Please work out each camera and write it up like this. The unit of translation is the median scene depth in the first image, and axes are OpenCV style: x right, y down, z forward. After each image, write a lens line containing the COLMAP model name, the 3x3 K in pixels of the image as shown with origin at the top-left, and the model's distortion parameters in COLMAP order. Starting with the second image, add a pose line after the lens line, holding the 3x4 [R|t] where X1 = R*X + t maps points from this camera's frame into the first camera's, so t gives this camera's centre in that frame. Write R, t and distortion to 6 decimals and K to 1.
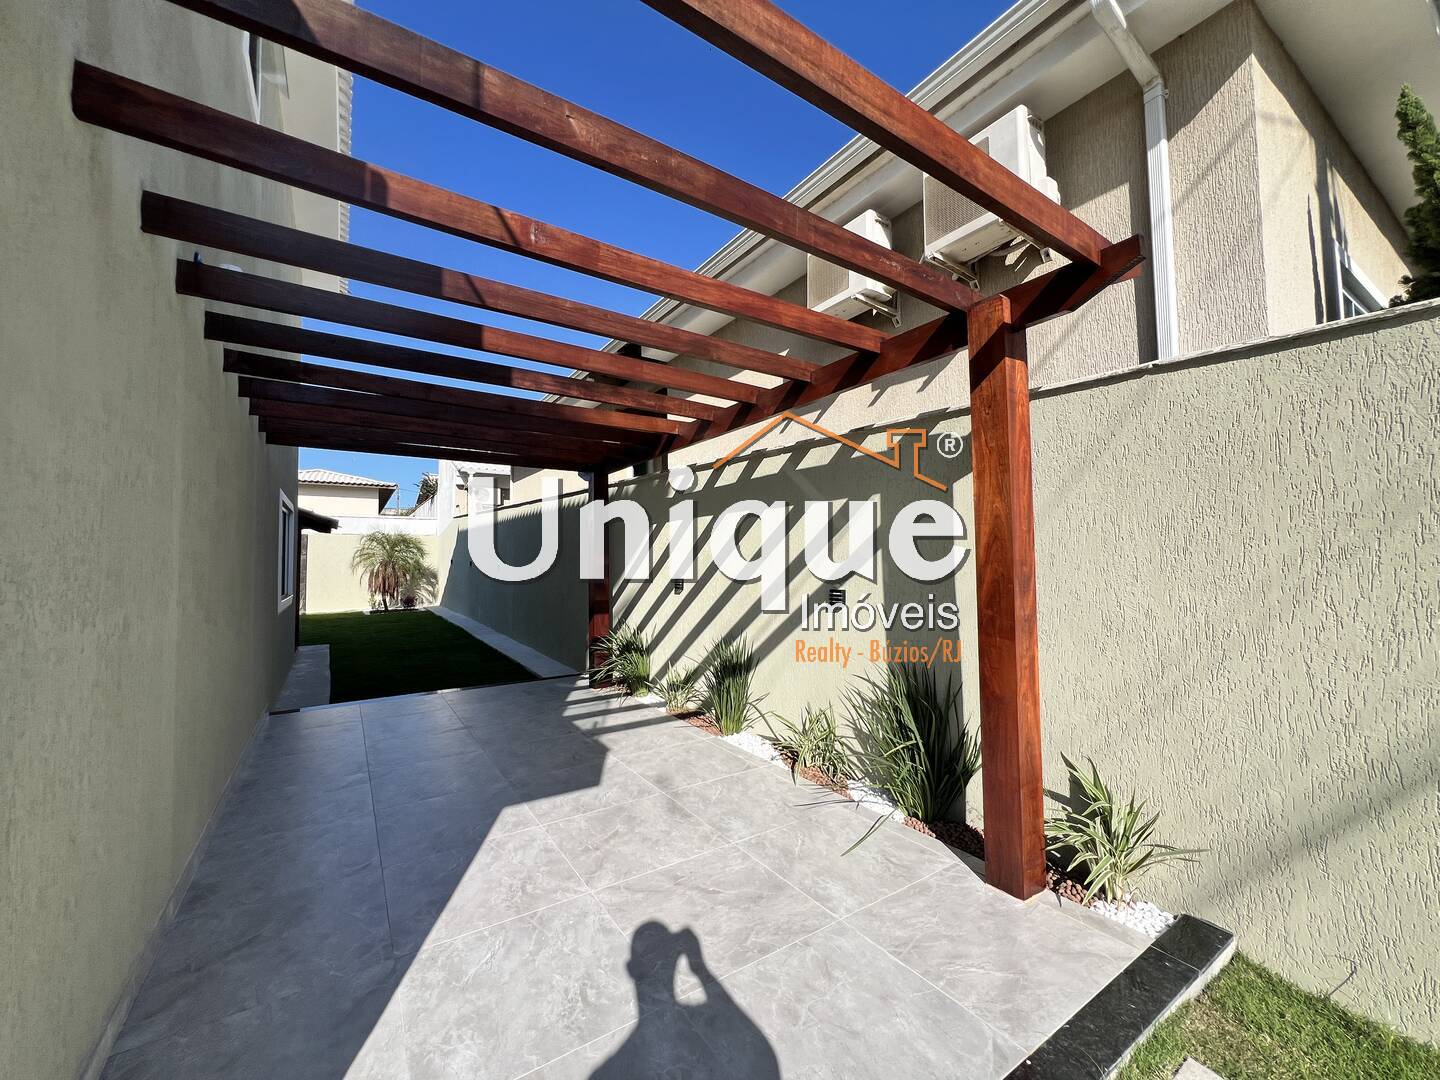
lens RADIAL K [[576.0, 0, 717.7], [0, 576.0, 535.4], [0, 0, 1]] dist [-0.001186, 0.000324]
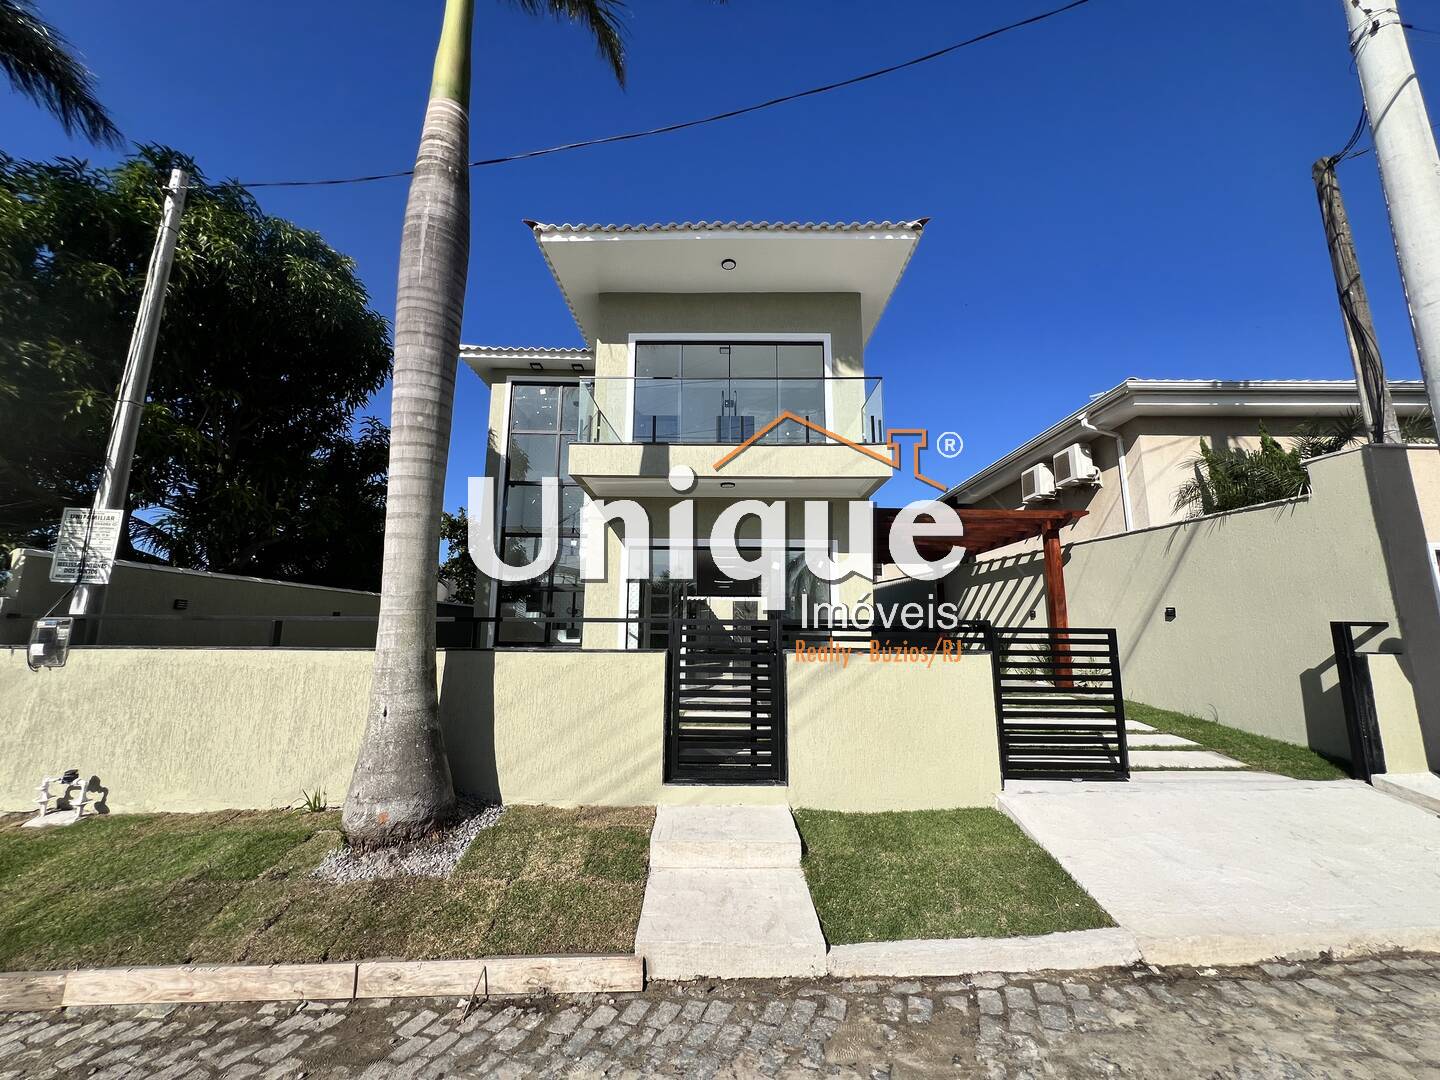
lens RADIAL K [[576.0, 0, 717.7], [0, 576.0, 535.4], [0, 0, 1]] dist [-0.001186, 0.000324]
pose [[0.830944, -0.073882, -0.551429, 0.717924], [0.001171, 0.991373, -0.131063, 0.138648], [0.556355, 0.108260, 0.823862, -2.906139]]
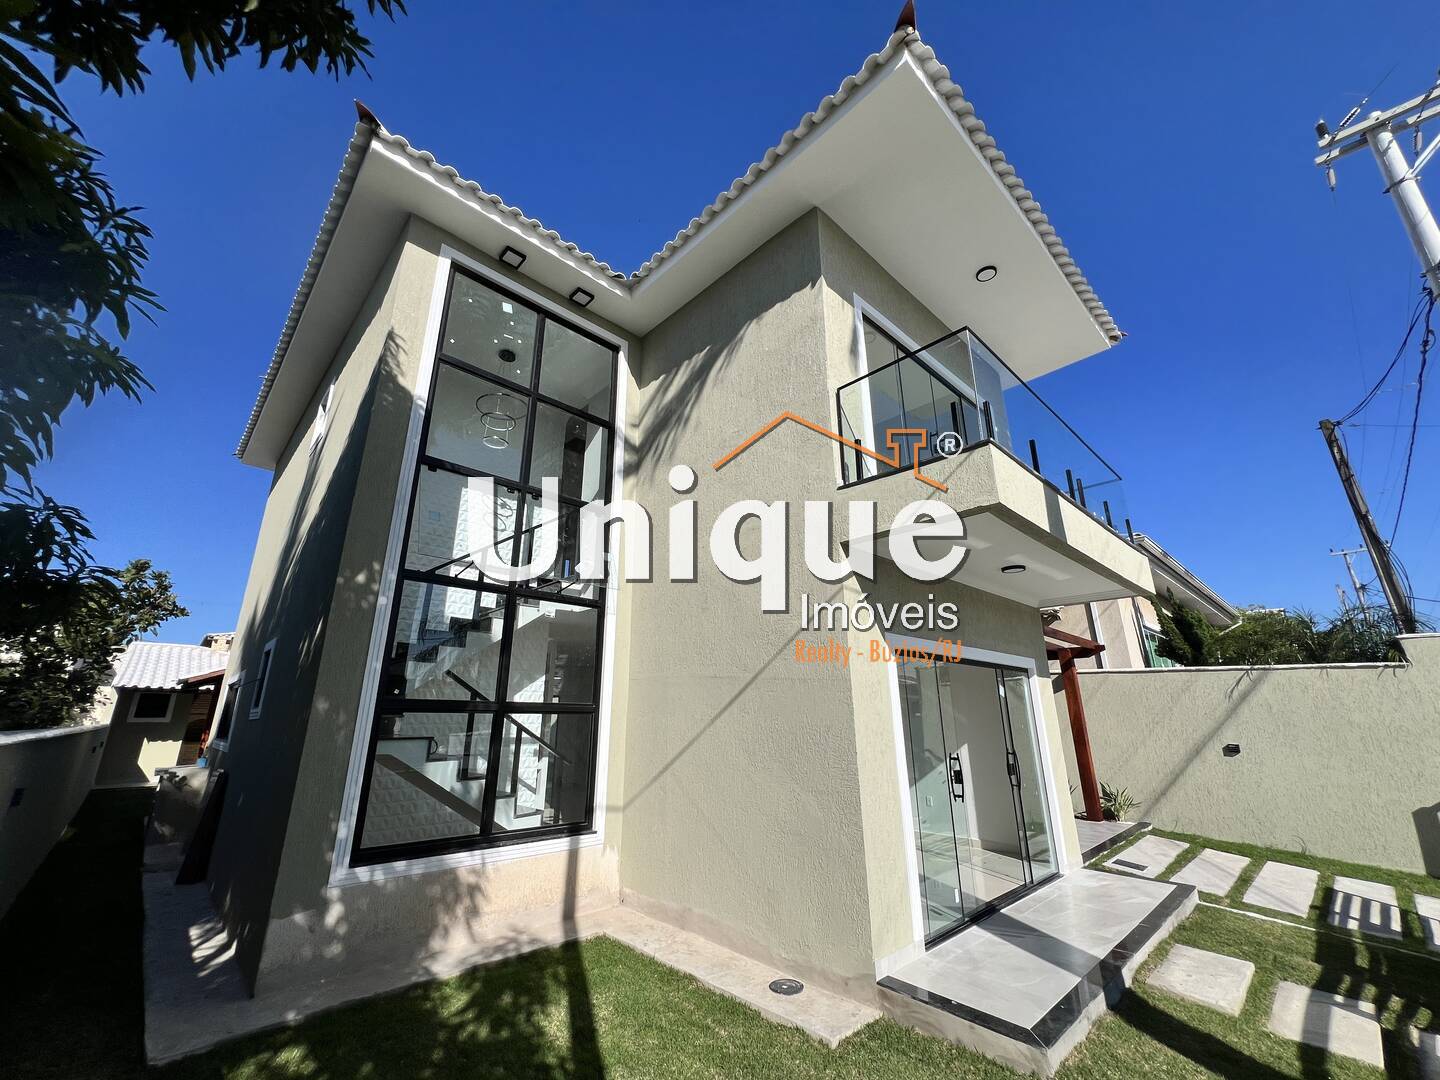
lens RADIAL K [[576.0, 0, 717.7], [0, 576.0, 535.4], [0, 0, 1]] dist [-0.001186, 0.000324]
pose [[0.985396, 0.061666, 0.158717, -2.216732], [-0.016744, 0.962693, -0.270079, -0.068954], [-0.169451, 0.263477, 0.949666, -2.199369]]
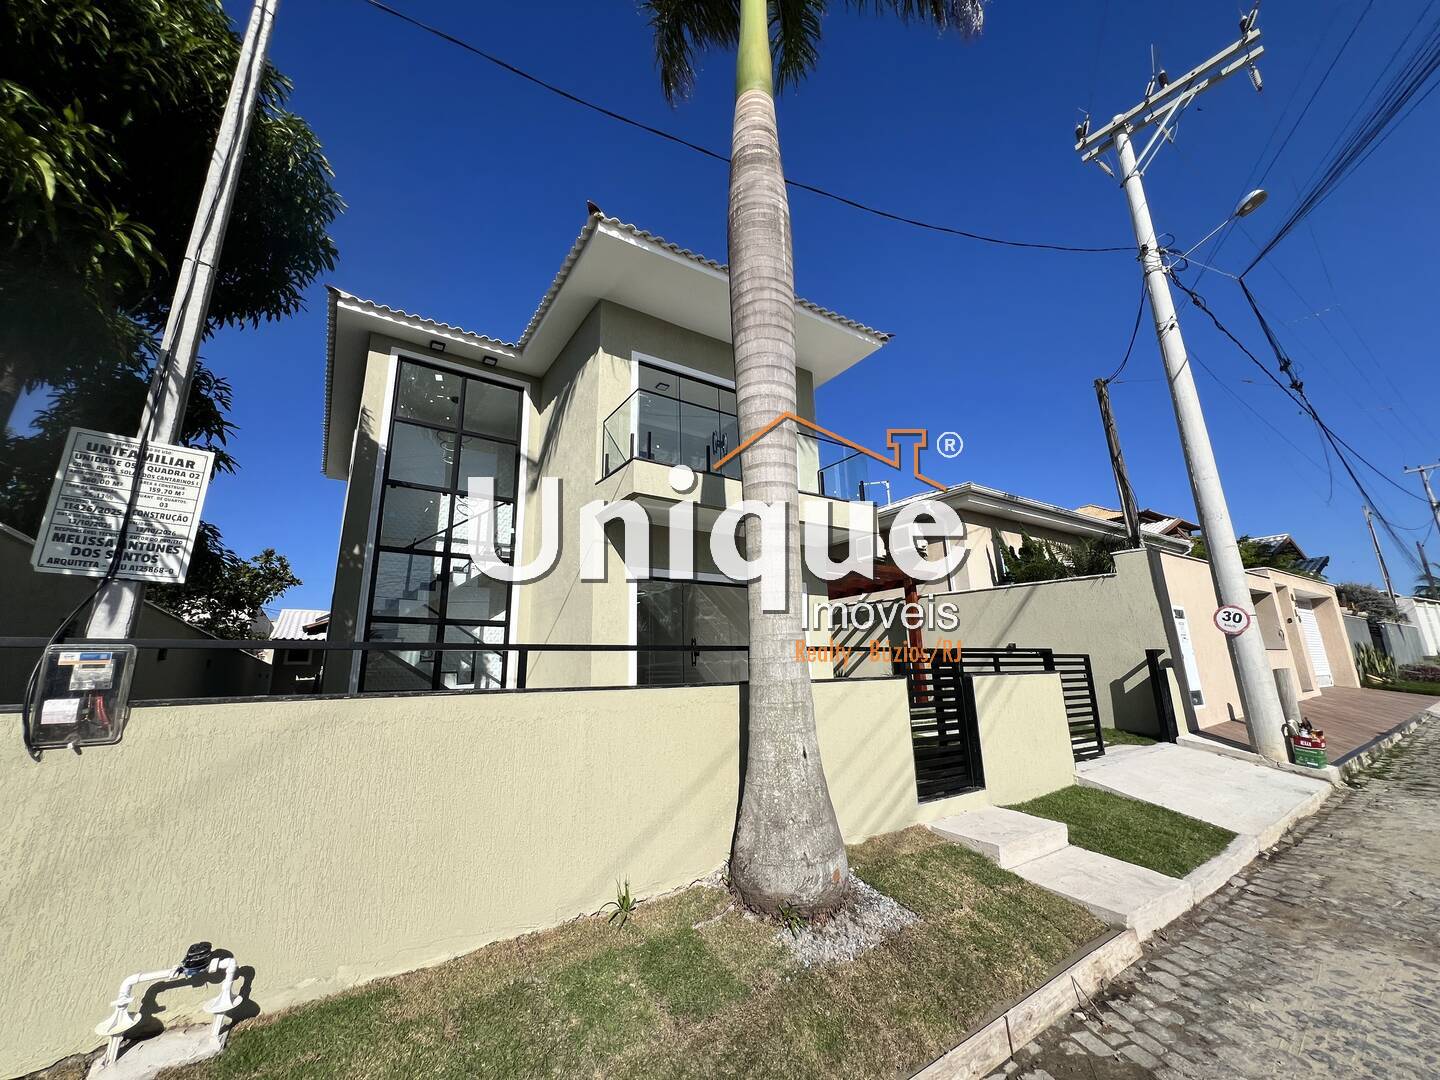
lens RADIAL K [[576.0, 0, 717.7], [0, 576.0, 535.4], [0, 0, 1]] dist [-0.001186, 0.000324]
pose [[0.999949, -0.009021, 0.004479, -1.021096], [0.009745, 0.978991, -0.203672, 0.180004], [-0.002548, 0.203705, 0.979029, -3.453721]]
